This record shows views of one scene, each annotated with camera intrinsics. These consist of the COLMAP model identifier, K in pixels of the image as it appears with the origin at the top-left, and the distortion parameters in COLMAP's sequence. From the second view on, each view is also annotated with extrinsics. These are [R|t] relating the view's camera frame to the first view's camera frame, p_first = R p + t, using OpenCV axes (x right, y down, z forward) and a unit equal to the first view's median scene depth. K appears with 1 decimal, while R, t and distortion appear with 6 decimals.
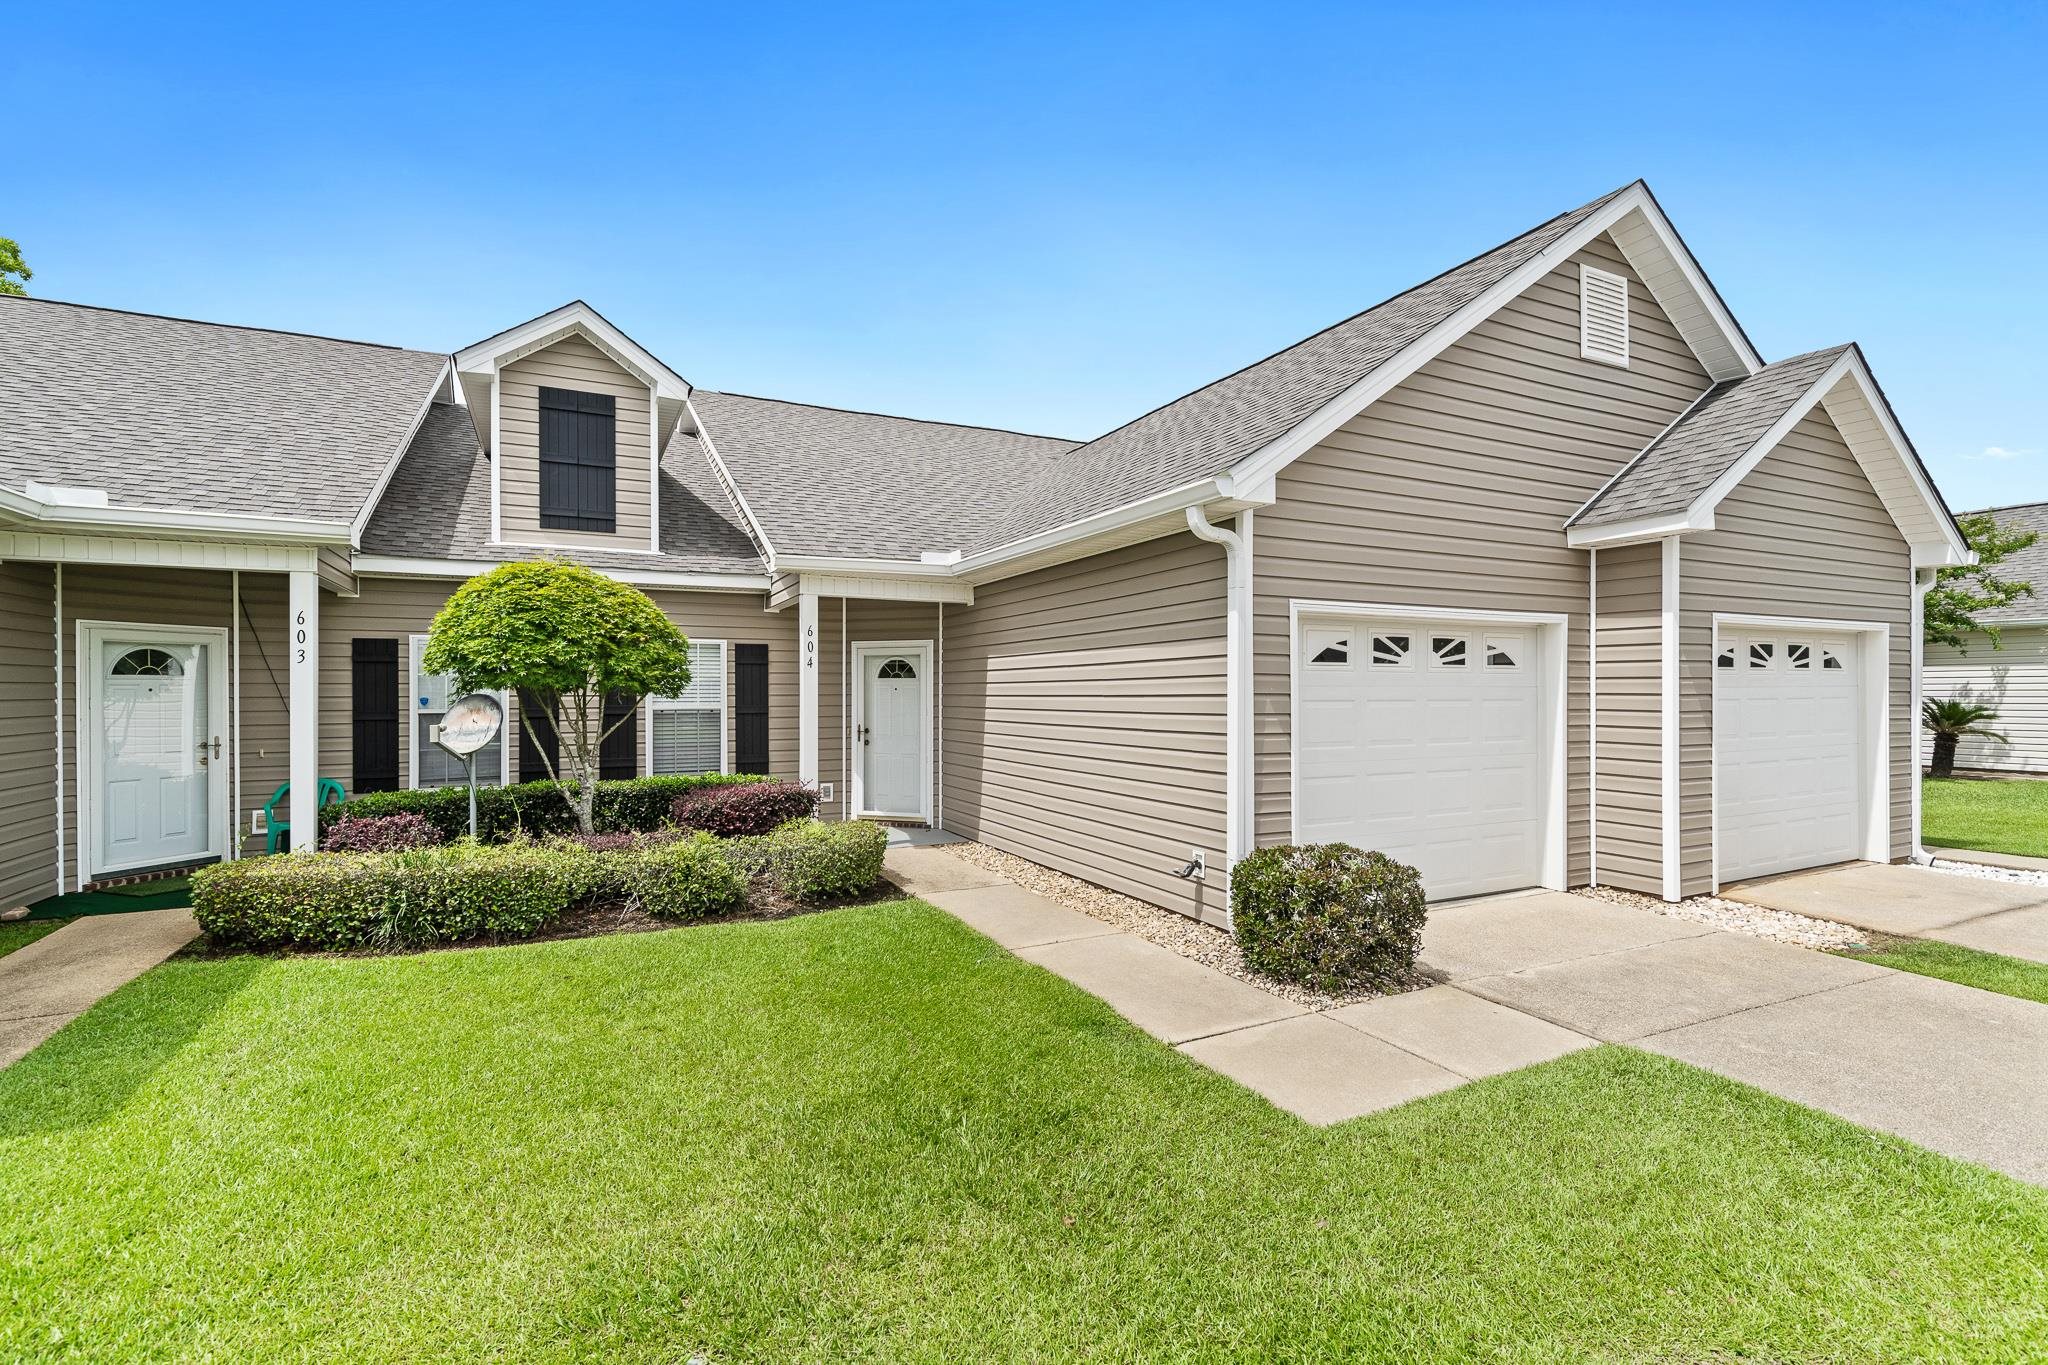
lens RADIAL K [[920.7, 0, 1023.6], [0, 920.7, 687.2], [0, 0, 1]] dist [-0.001149, 0.000572]
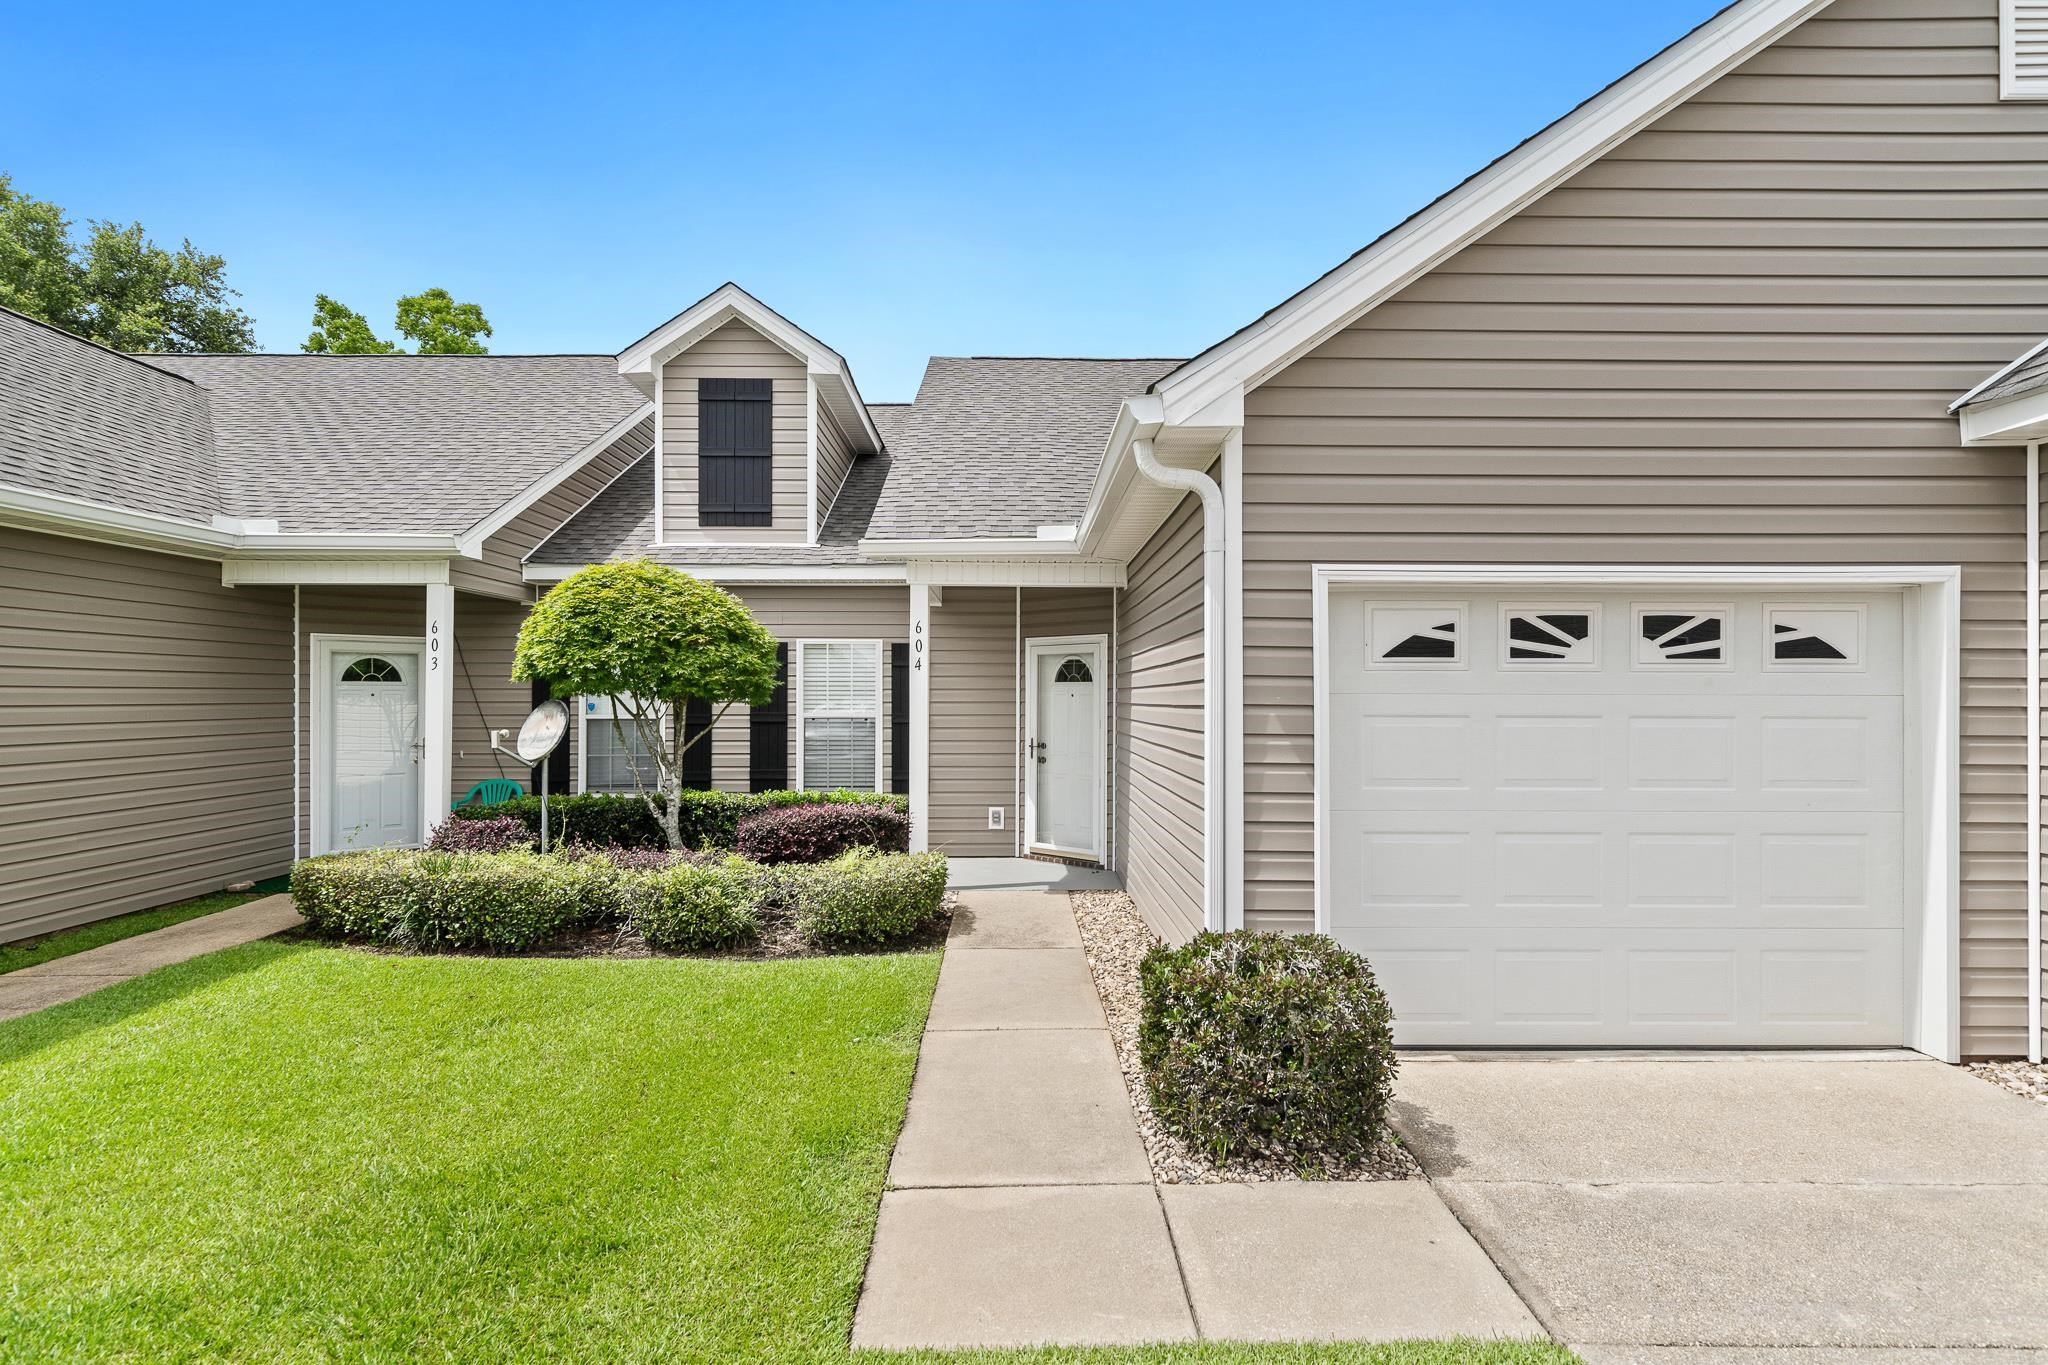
lens RADIAL K [[1103.1, 0, 1023.8], [0, 1103.1, 689.2], [0, 0, 1]] dist [0.003825, -0.002745]
pose [[0.901114, 0.000144, -0.433583, 0.368640], [-0.001188, 0.999997, -0.002136, -0.002242], [0.433581, 0.002440, 0.901111, 0.150655]]
